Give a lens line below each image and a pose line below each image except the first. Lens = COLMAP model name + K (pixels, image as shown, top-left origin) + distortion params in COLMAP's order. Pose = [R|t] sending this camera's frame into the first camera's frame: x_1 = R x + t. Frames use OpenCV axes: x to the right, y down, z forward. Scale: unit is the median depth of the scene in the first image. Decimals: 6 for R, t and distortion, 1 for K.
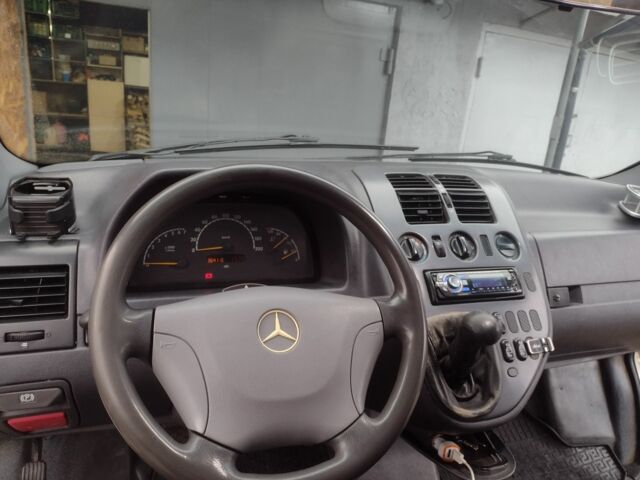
lens RADIAL K [[499.4, 0, 324.2], [0, 499.4, 240.7], [0, 0, 1]] dist [0.031858, -0.007358]
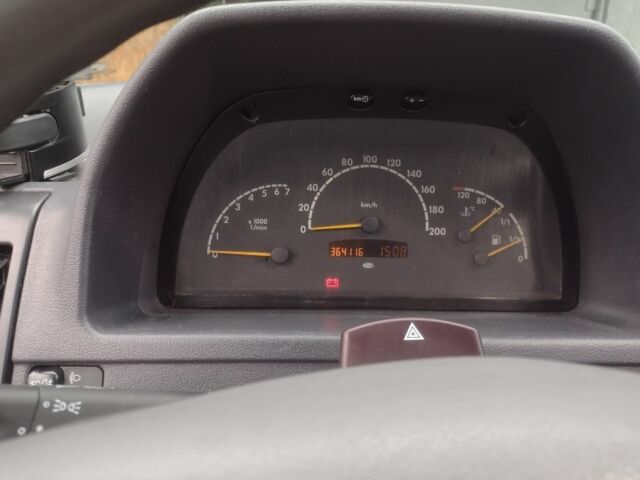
lens RADIAL K [[499.4, 0, 323.3], [0, 499.4, 240.0], [0, 0, 1]] dist [0.031858, -0.007358]
pose [[0.950528, 0.036506, -0.308485, -0.088662], [-0.035685, 0.999329, 0.008306, 0.024573], [0.308581, 0.003114, 0.951193, 0.529353]]
